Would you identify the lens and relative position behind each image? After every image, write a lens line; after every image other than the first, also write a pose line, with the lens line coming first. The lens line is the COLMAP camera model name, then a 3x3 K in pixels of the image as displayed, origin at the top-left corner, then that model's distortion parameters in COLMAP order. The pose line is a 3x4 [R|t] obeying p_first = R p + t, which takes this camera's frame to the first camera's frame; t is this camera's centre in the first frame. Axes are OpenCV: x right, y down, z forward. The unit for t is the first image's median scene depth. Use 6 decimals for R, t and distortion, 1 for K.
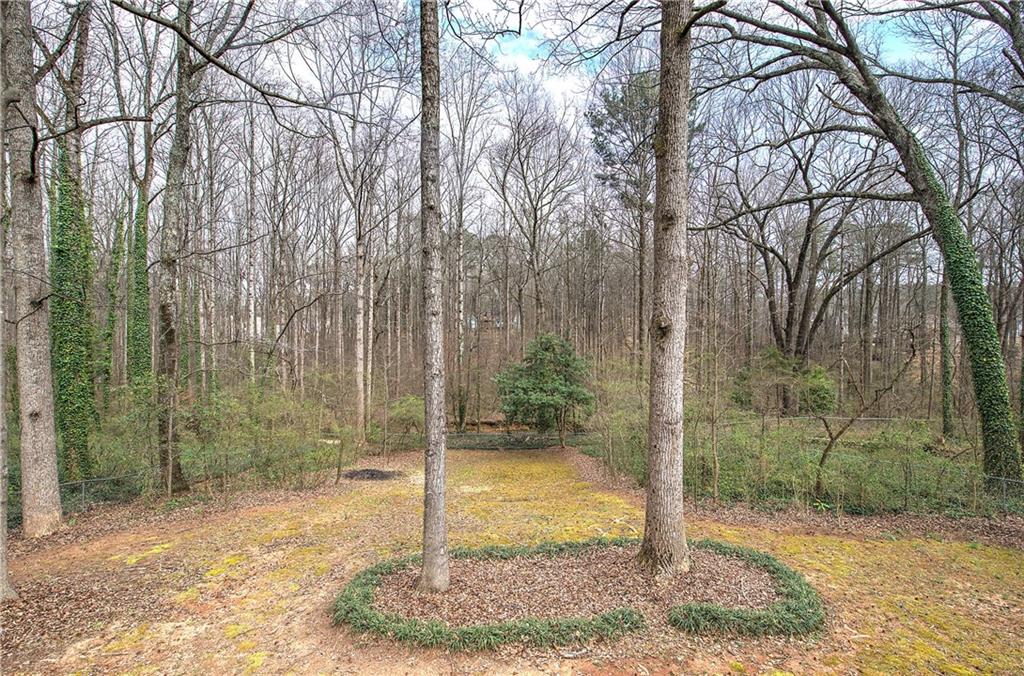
lens RADIAL K [[433.2, 0, 513.0], [0, 433.2, 337.1], [0, 0, 1]] dist [-0.005798, 0.001776]
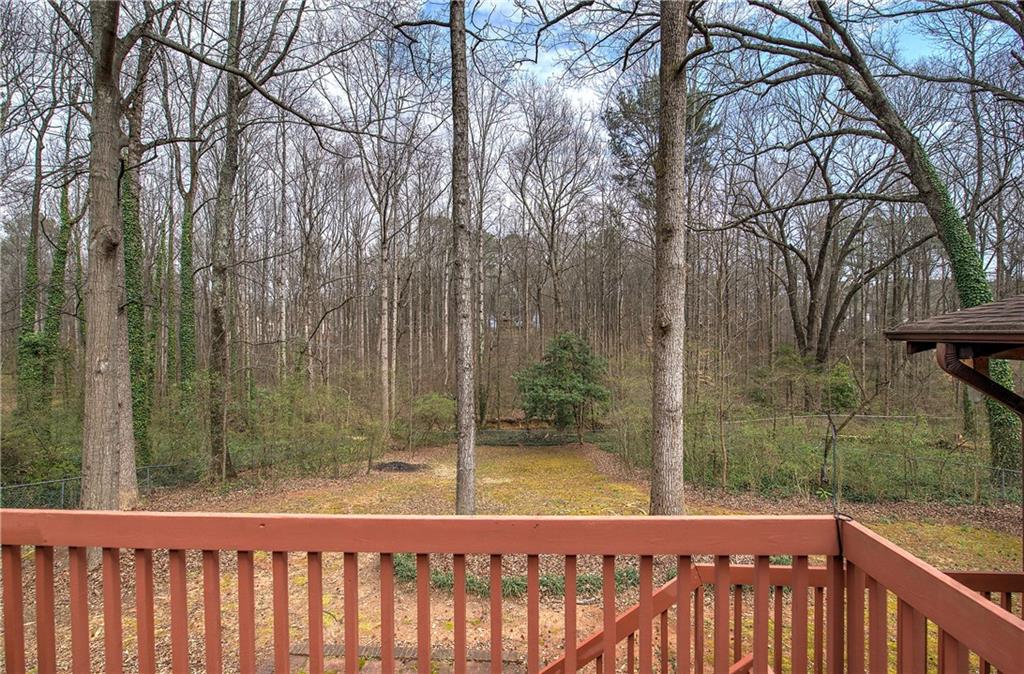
lens RADIAL K [[433.2, 0, 512.6], [0, 433.2, 337.9], [0, 0, 1]] dist [-0.005798, 0.001776]
pose [[0.998981, -0.005356, -0.044803, 0.000212], [0.005533, 0.999977, 0.003823, 0.000160], [0.044782, -0.004067, 0.998989, -0.046588]]
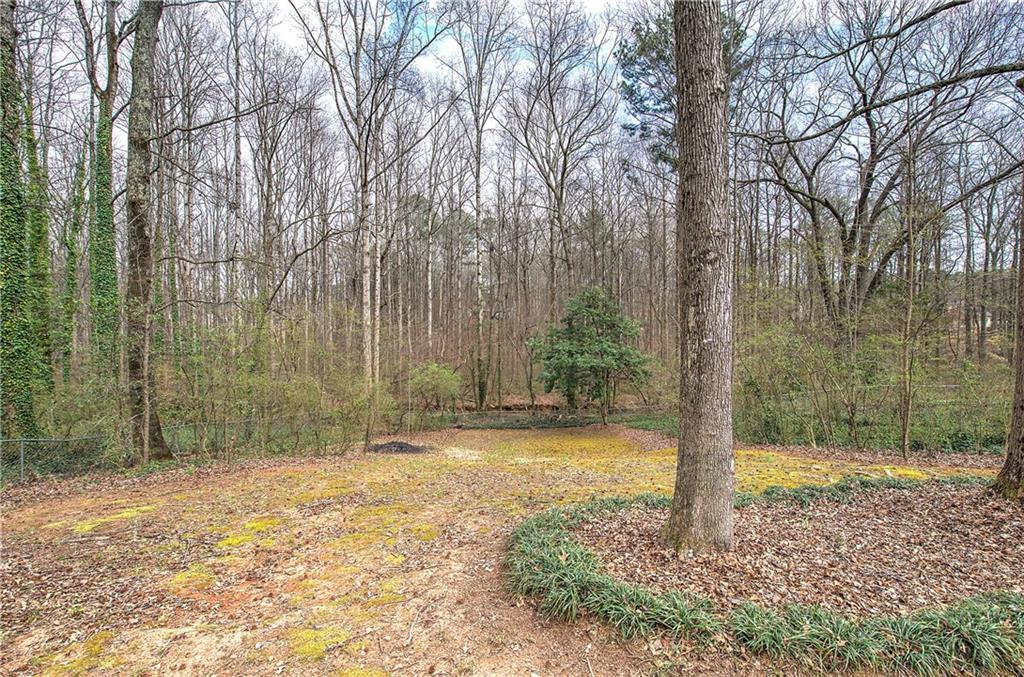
lens RADIAL K [[433.2, 0, 497.6], [0, 433.2, 346.3], [0, 0, 1]] dist [-0.005798, 0.001776]
pose [[0.999697, -0.014173, 0.020148, -0.151103], [0.014162, 0.999899, 0.000658, 0.125623], [-0.020155, -0.000373, 0.999797, 0.183447]]
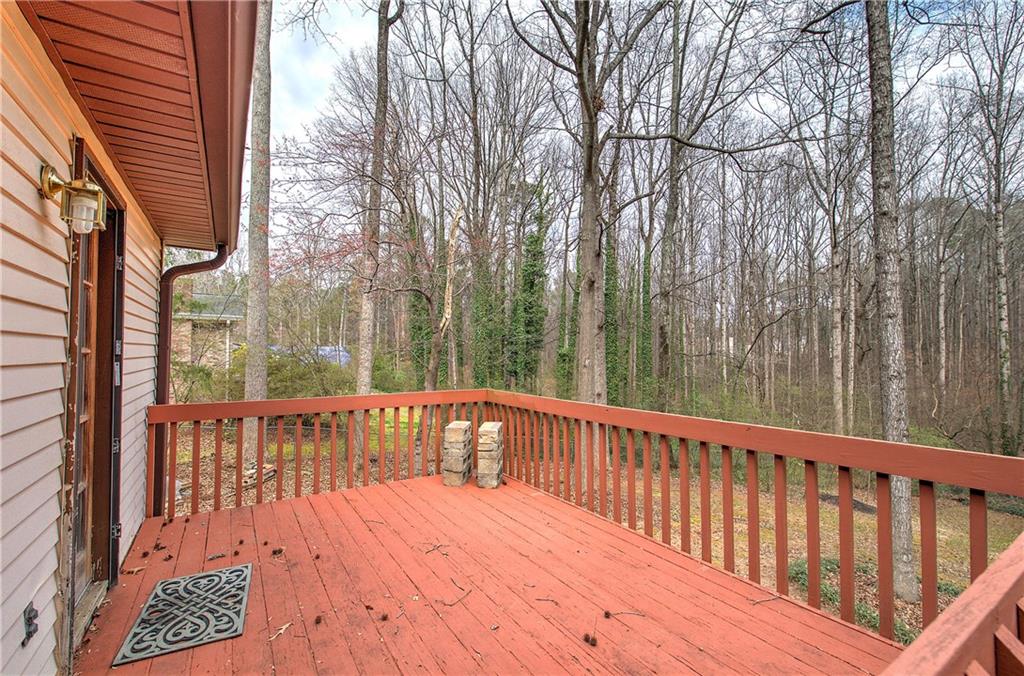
lens RADIAL K [[433.2, 0, 519.9], [0, 433.2, 340.5], [0, 0, 1]] dist [-0.005798, 0.001776]
pose [[0.551638, -0.019779, -0.833849, 0.048667], [-0.012978, 0.999394, -0.032292, 0.012625], [0.833983, 0.028635, 0.551047, -0.074706]]
